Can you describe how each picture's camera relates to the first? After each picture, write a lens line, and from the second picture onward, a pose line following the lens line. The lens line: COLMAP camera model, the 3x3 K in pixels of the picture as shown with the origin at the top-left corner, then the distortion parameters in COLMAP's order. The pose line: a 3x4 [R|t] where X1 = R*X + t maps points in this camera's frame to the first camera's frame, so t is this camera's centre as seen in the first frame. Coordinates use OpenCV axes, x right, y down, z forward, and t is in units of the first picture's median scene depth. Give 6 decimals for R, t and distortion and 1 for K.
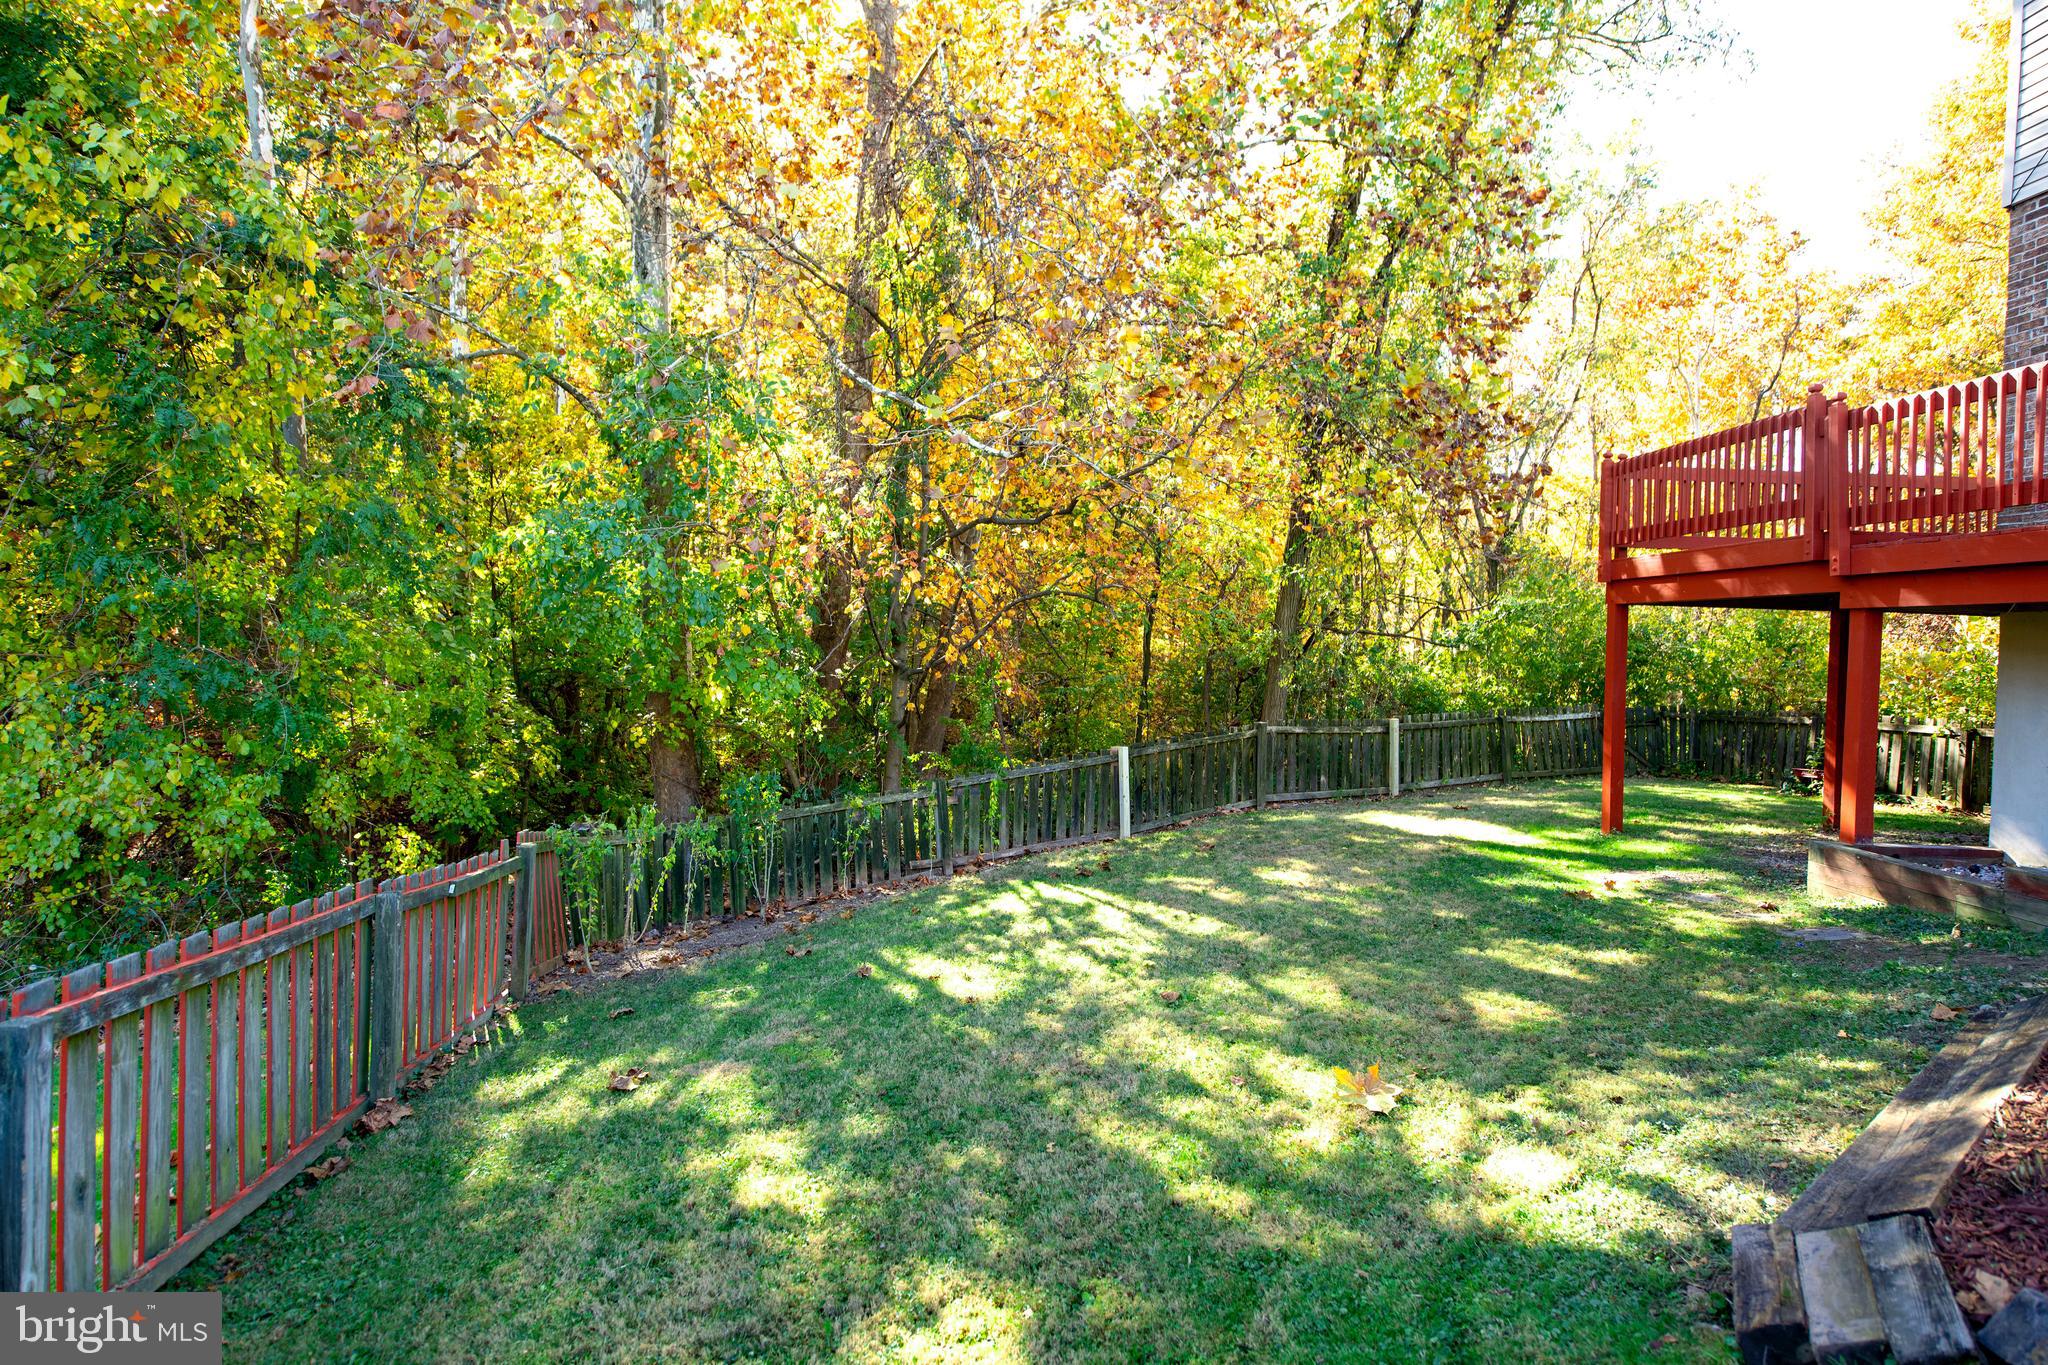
lens RADIAL K [[1081.5, 0, 1022.5], [0, 1081.5, 663.2], [0, 0, 1]] dist [0.001149, 0.000357]
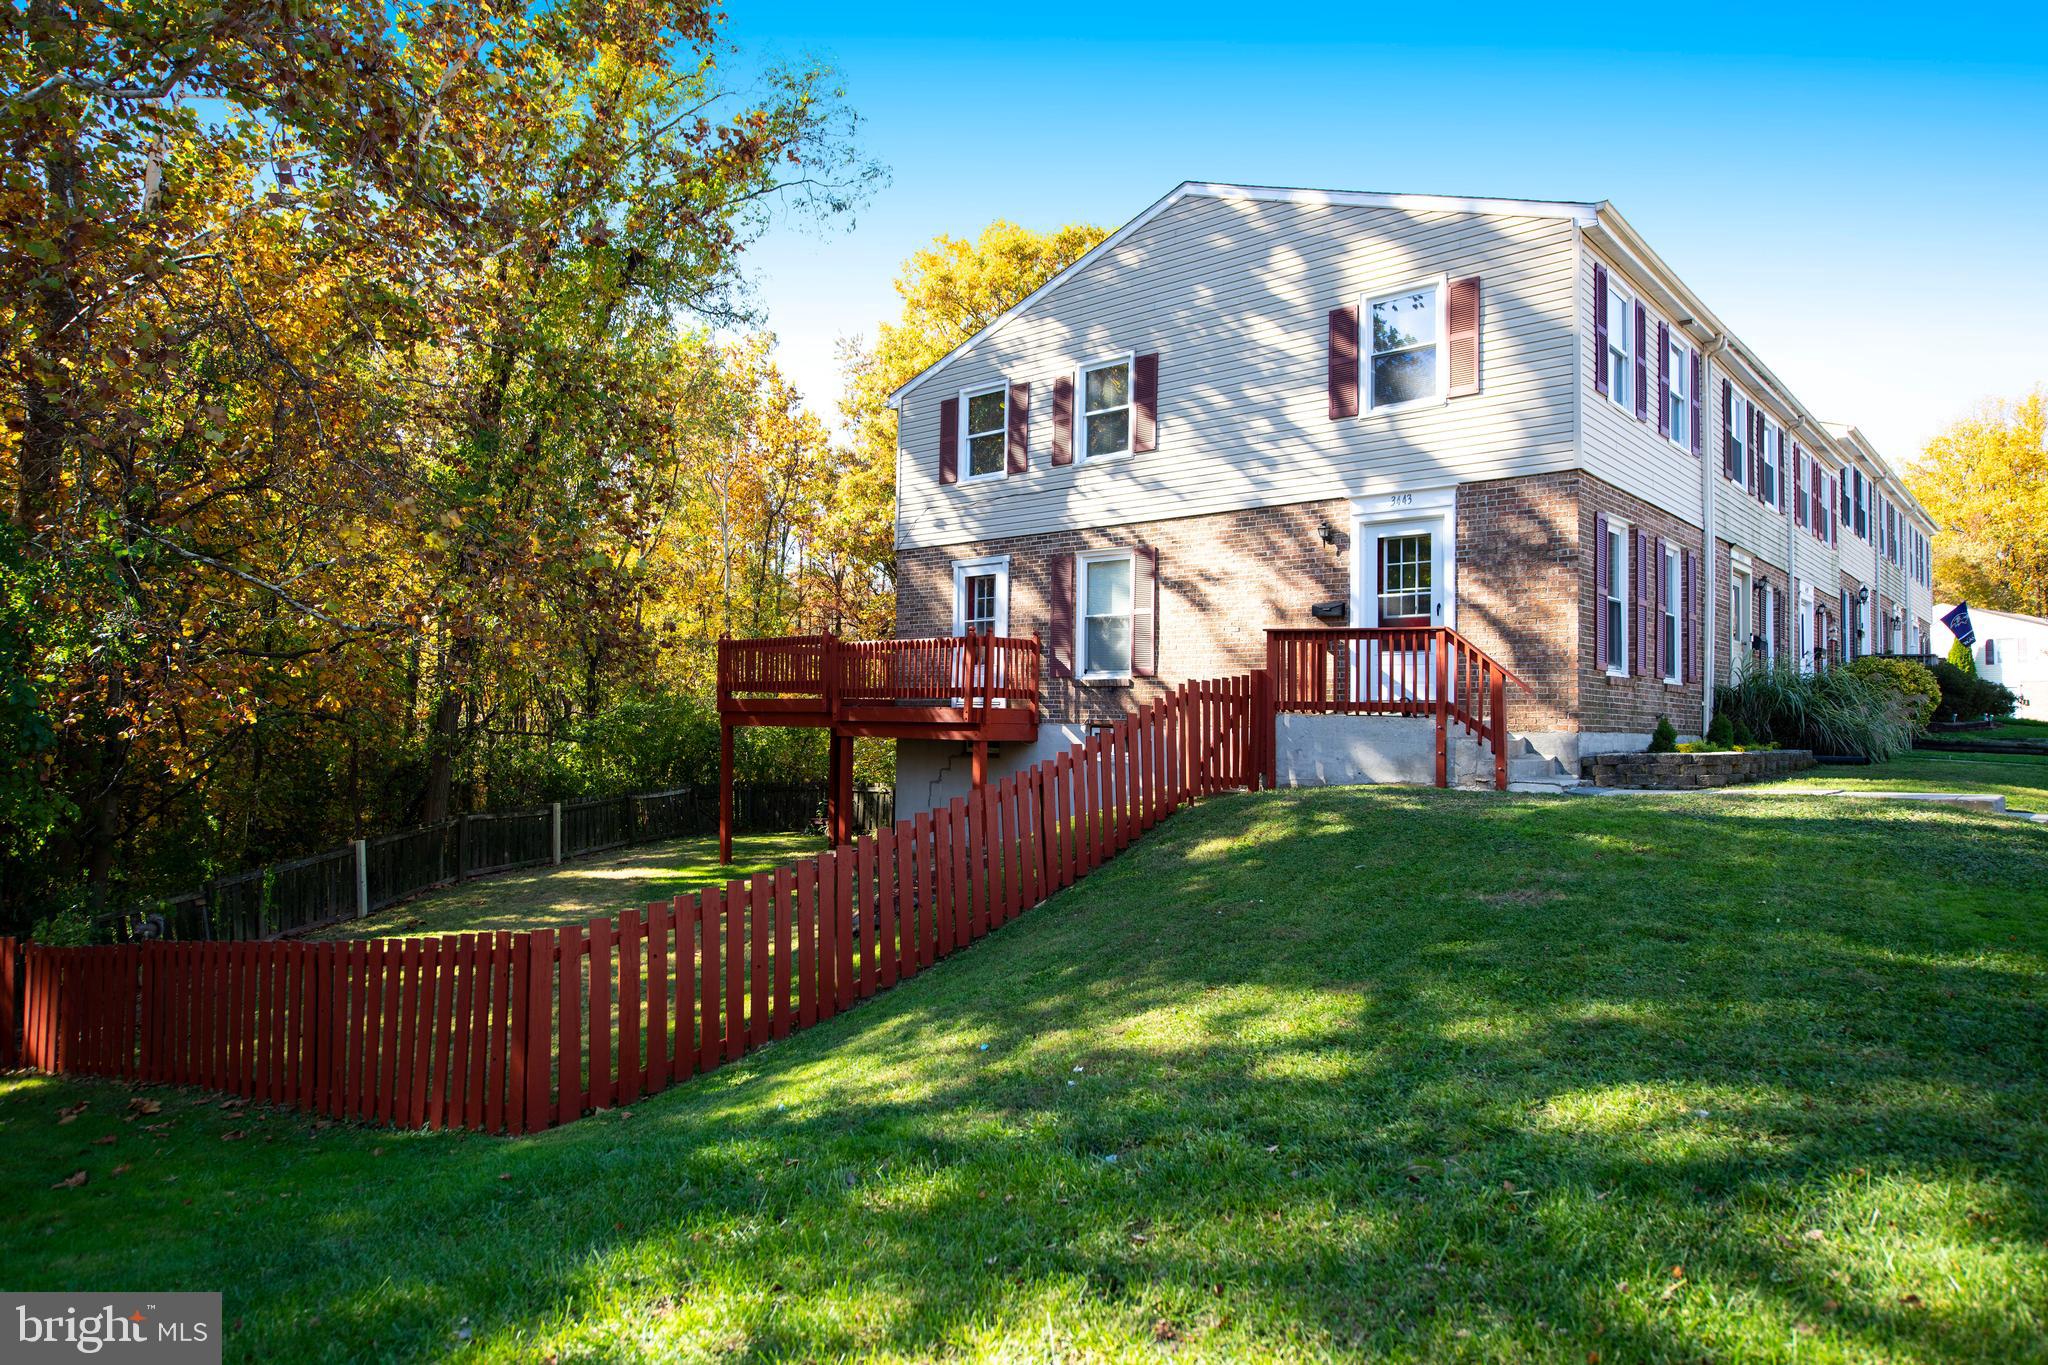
lens RADIAL K [[1209.4, 0, 1024.0], [0, 1209.4, 682.5], [0, 0, 1]] dist [-0.005665, -0.000838]
pose [[0.687670, 0.011386, 0.725934, -0.343202], [0.017273, 0.999337, -0.032037, -0.039674], [-0.725818, 0.034570, 0.687017, -0.430135]]
